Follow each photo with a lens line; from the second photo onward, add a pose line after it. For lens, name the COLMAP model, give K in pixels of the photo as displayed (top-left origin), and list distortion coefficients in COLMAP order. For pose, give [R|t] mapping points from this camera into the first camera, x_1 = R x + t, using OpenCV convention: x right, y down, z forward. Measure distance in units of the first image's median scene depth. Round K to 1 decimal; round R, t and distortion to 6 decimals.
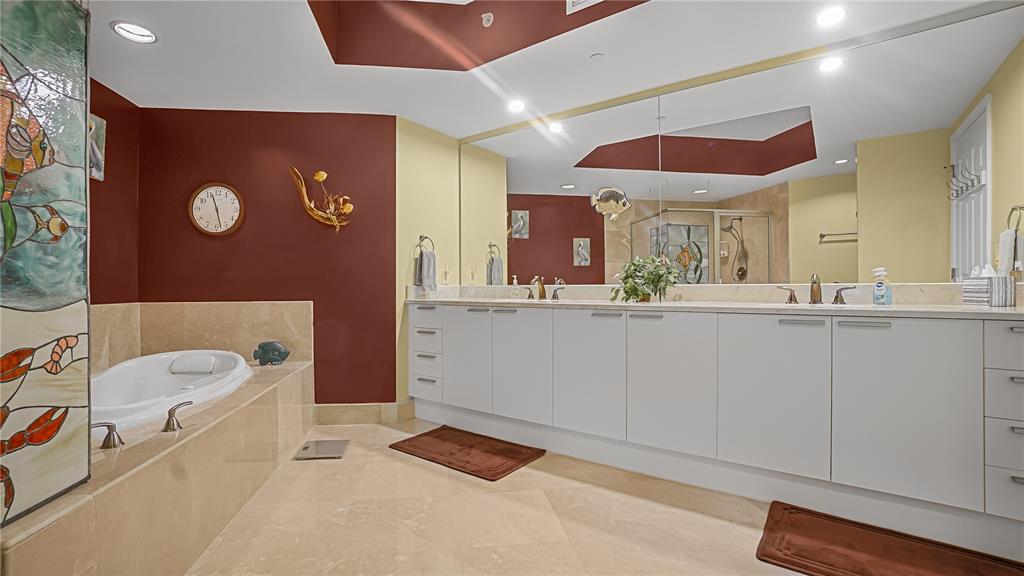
lens RADIAL K [[461.2, 0, 492.6], [0, 461.2, 286.9], [0, 0, 1]] dist [-0.049027, 0.011004]
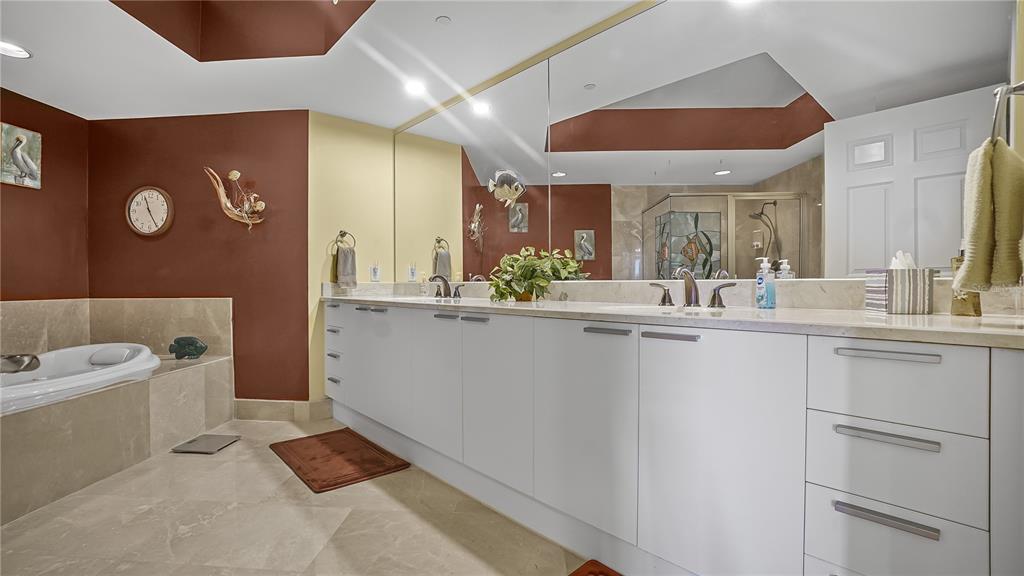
lens RADIAL K [[461.2, 0, 509.1], [0, 461.2, 288.1], [0, 0, 1]] dist [-0.049027, 0.011004]
pose [[0.979479, 0.001462, -0.201542, 0.431358], [0.000546, 0.999951, 0.009905, -0.000802], [0.201547, -0.009812, 0.979430, 0.137099]]
